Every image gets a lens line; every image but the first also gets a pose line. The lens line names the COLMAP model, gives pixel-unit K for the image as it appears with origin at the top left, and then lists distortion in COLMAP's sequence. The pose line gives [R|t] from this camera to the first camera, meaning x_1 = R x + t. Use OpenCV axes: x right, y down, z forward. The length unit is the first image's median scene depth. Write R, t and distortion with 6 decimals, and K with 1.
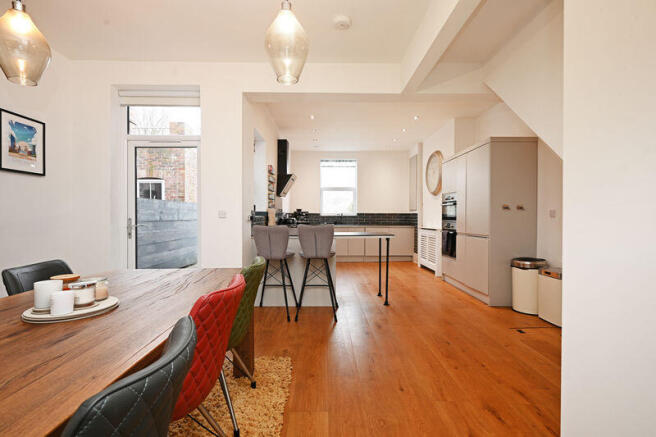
lens RADIAL K [[301.2, 0, 327.5], [0, 301.2, 217.0], [0, 0, 1]] dist [-0.002854, 0.000044]
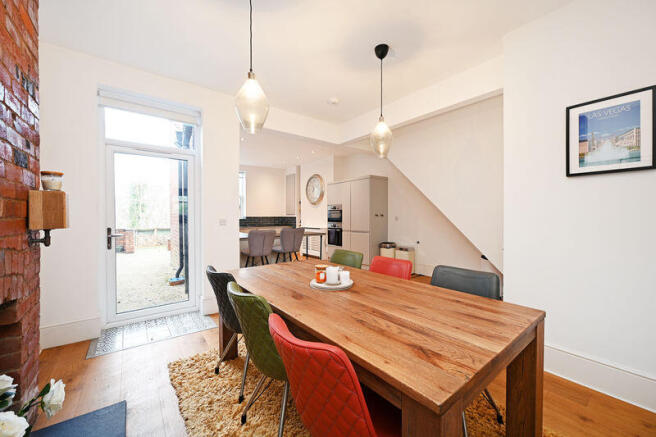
lens RADIAL K [[255.6, 0, 329.0], [0, 255.6, 217.3], [0, 0, 1]] dist [0.000436, -0.000716]
pose [[0.798189, -0.004784, 0.602388, -0.430924], [0.004998, 0.999987, 0.001318, -0.017808], [-0.602386, 0.001959, 0.798202, -0.038604]]
